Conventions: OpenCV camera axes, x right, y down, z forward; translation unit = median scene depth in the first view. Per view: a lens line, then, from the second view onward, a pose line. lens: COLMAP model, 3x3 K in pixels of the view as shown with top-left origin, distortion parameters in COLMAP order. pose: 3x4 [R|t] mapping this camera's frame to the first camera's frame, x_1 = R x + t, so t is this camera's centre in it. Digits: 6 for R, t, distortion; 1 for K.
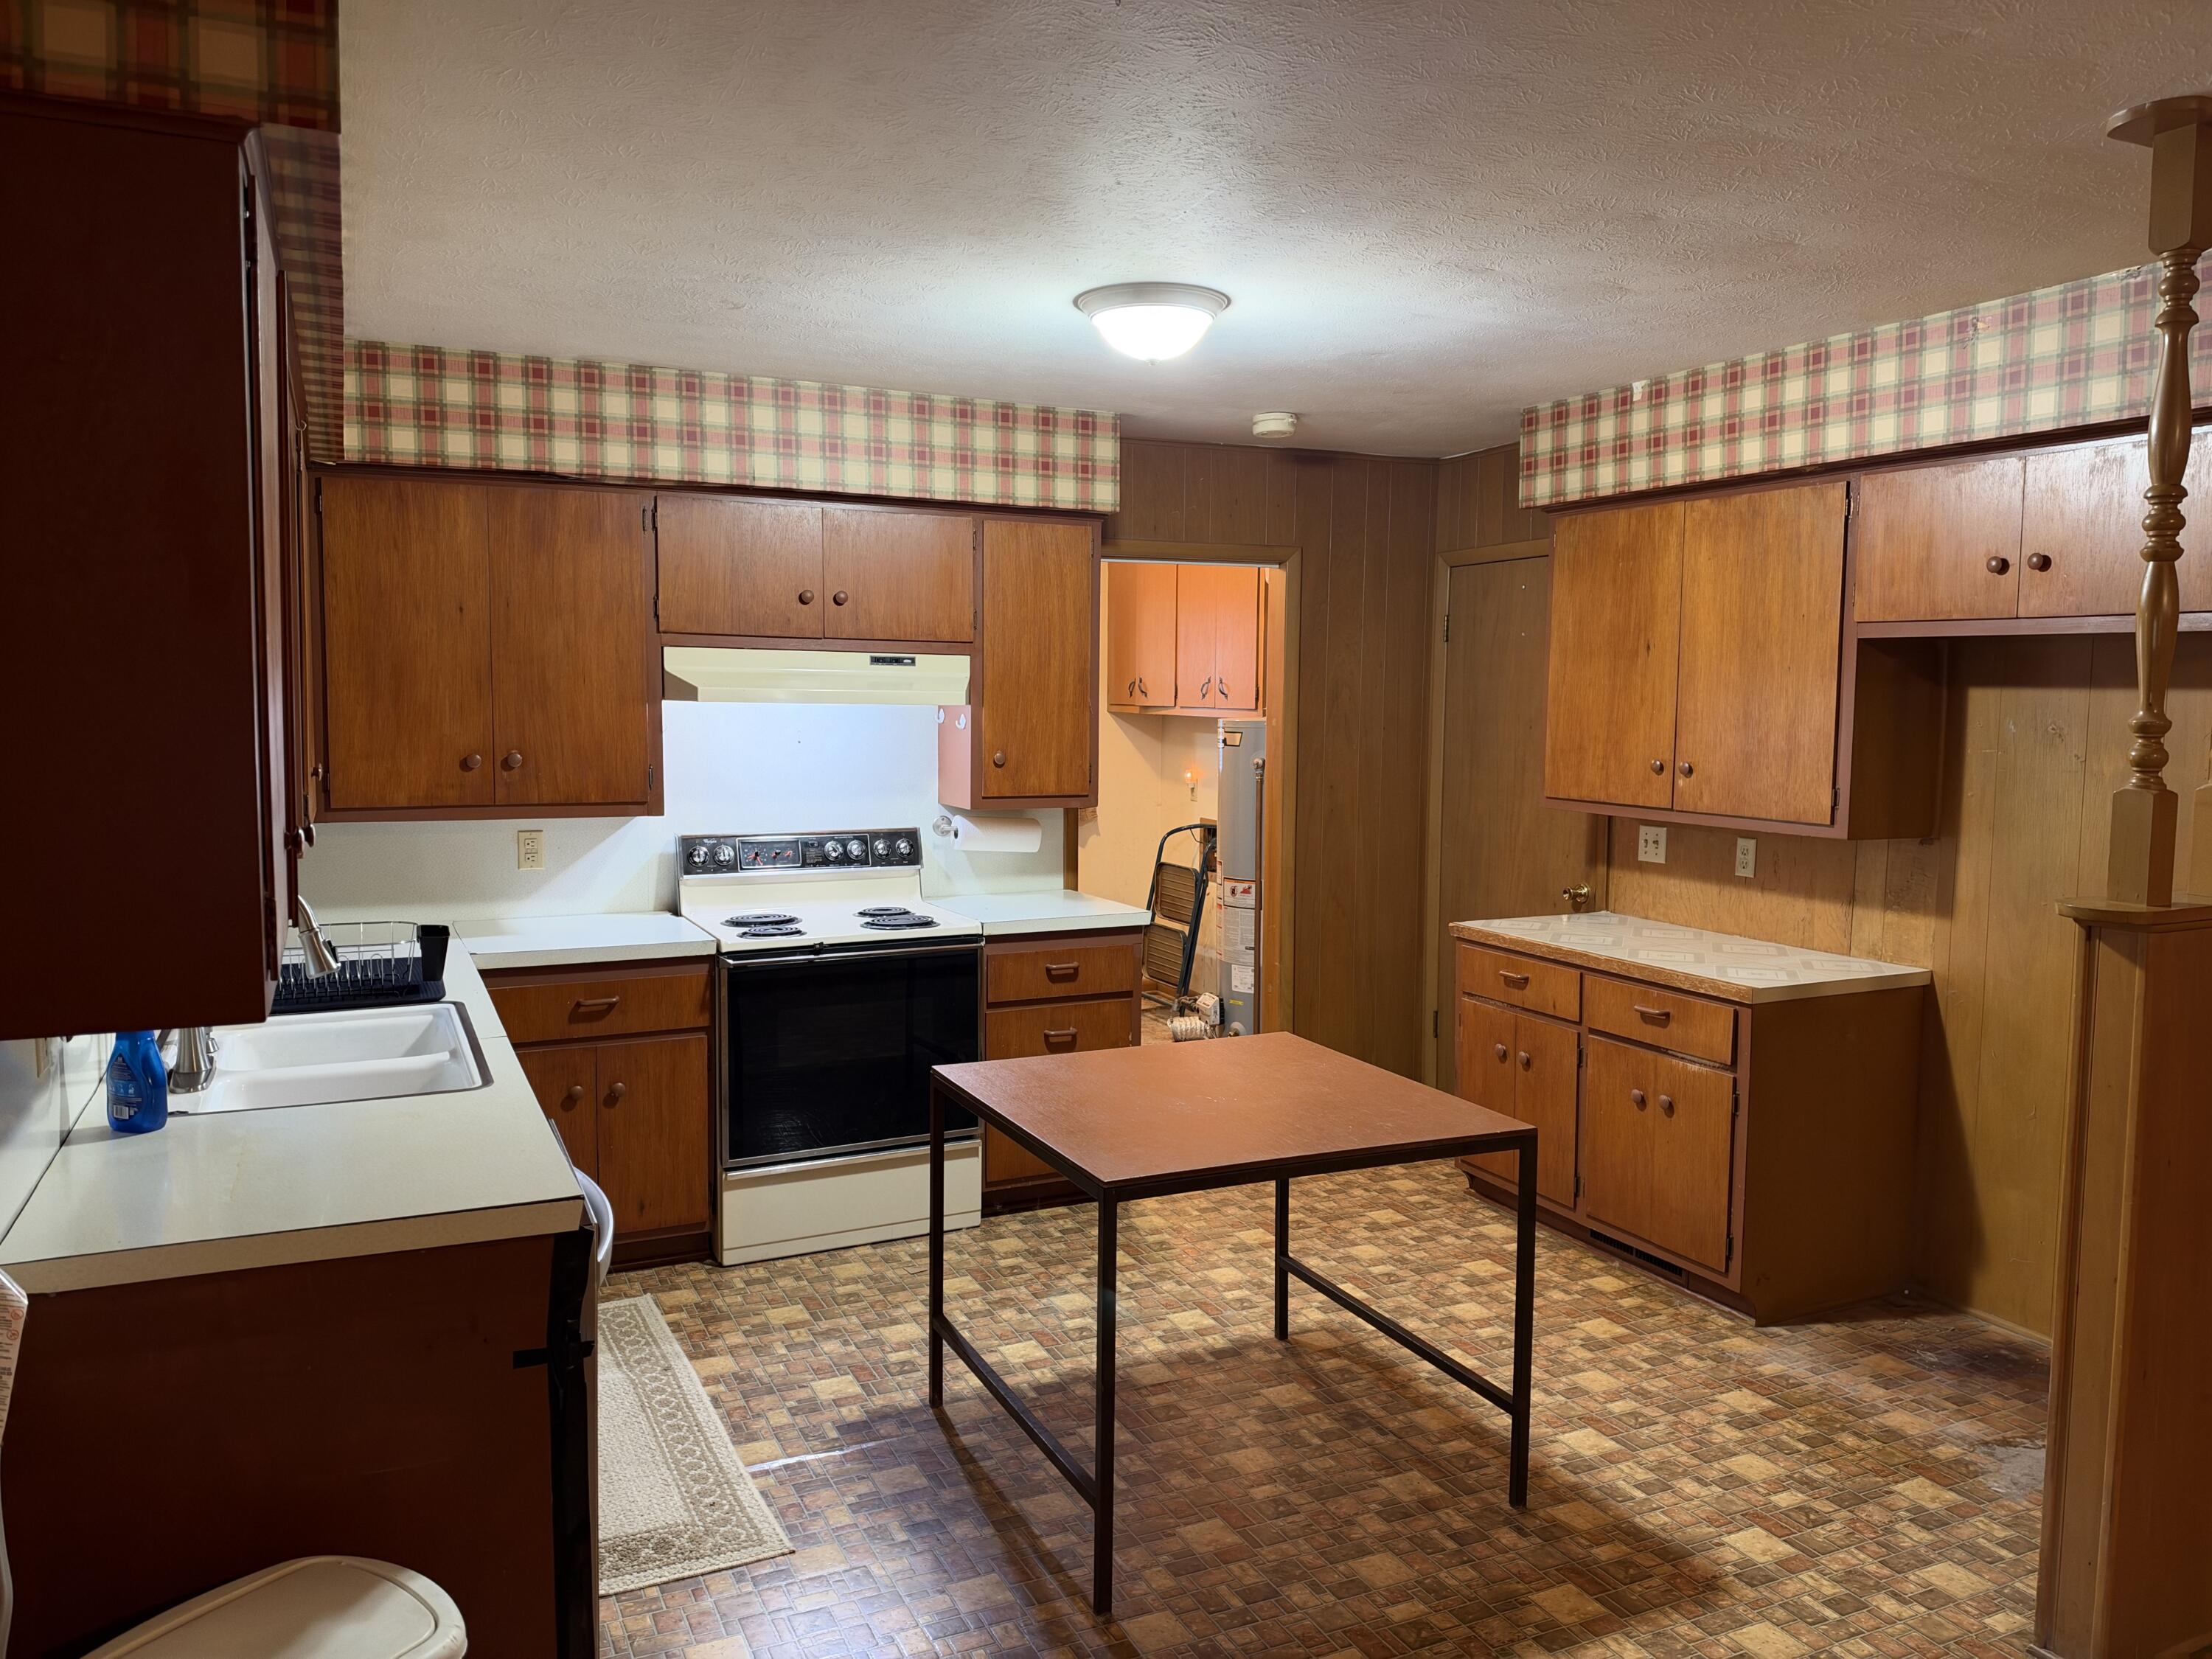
lens RADIAL K [[1546.2, 0, 1106.0], [0, 1546.2, 829.5], [0, 0, 1]] dist [0.162534, -0.197627]
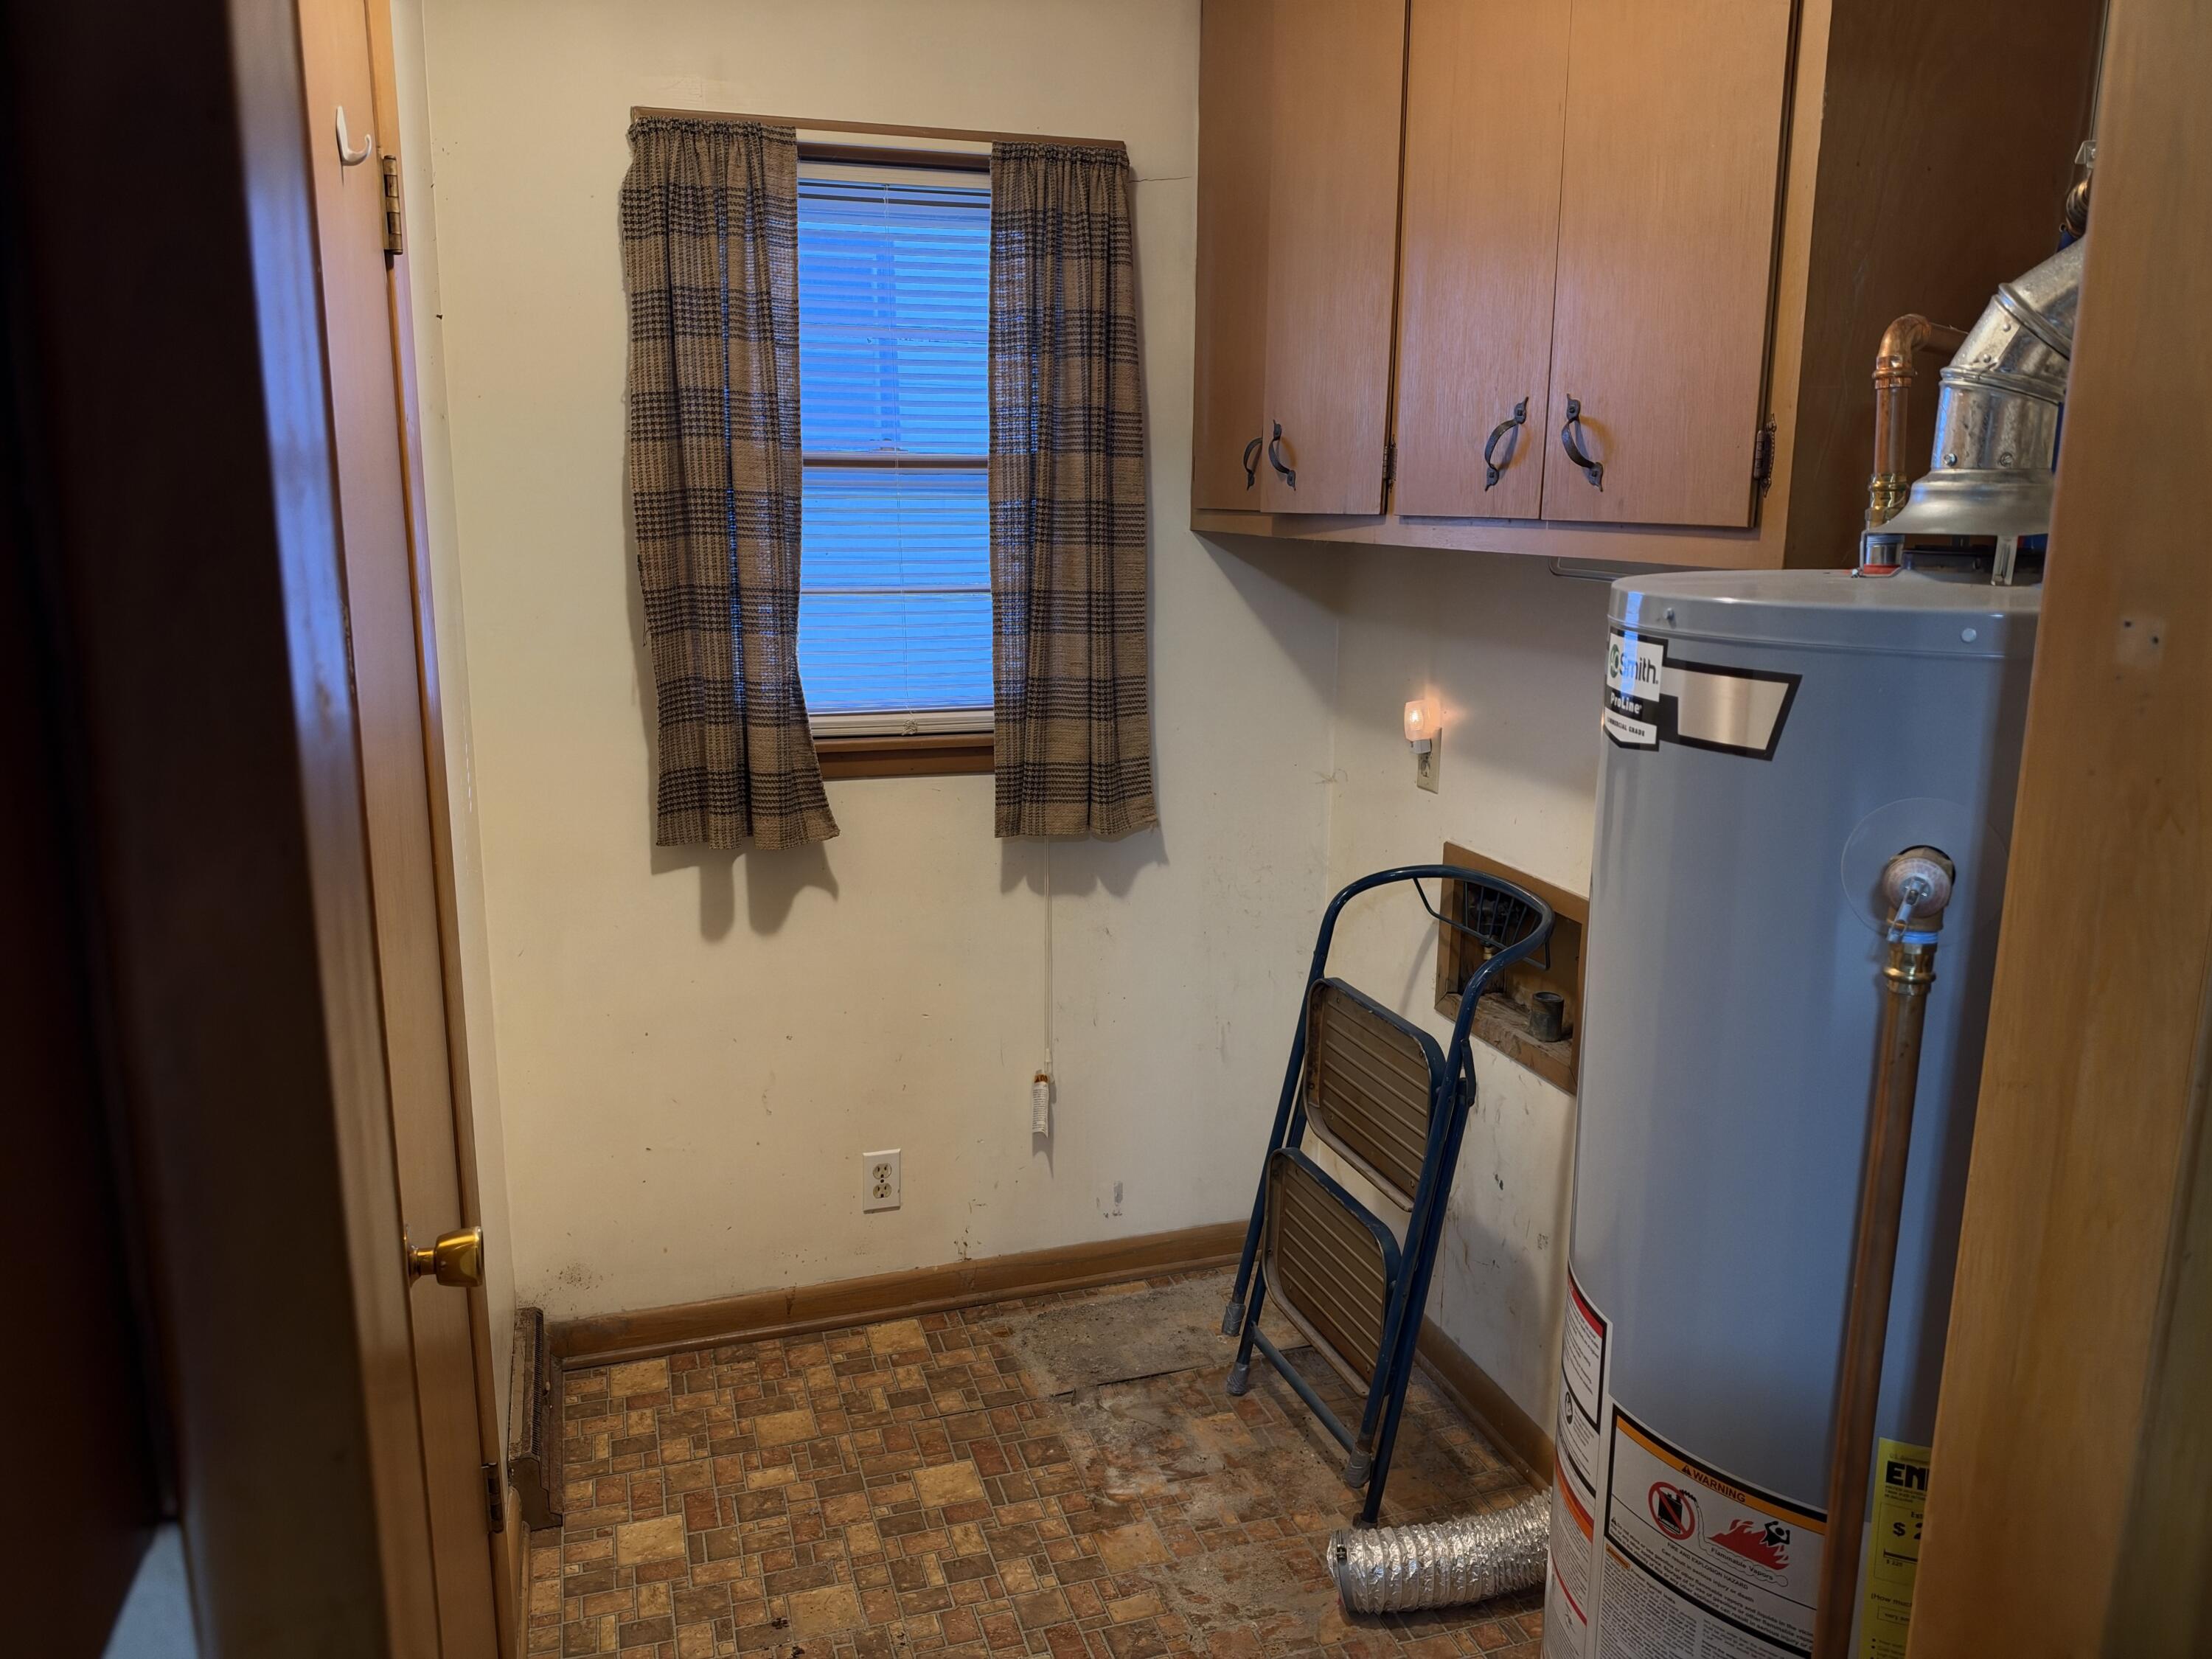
lens RADIAL K [[1546.2, 0, 1106.0], [0, 1546.2, 829.5], [0, 0, 1]] dist [0.162534, -0.197627]
pose [[0.994147, 0.042455, -0.099340, 0.019685], [-0.028754, 0.990361, 0.135492, -0.056380], [0.104135, -0.131842, 0.985786, 0.645140]]
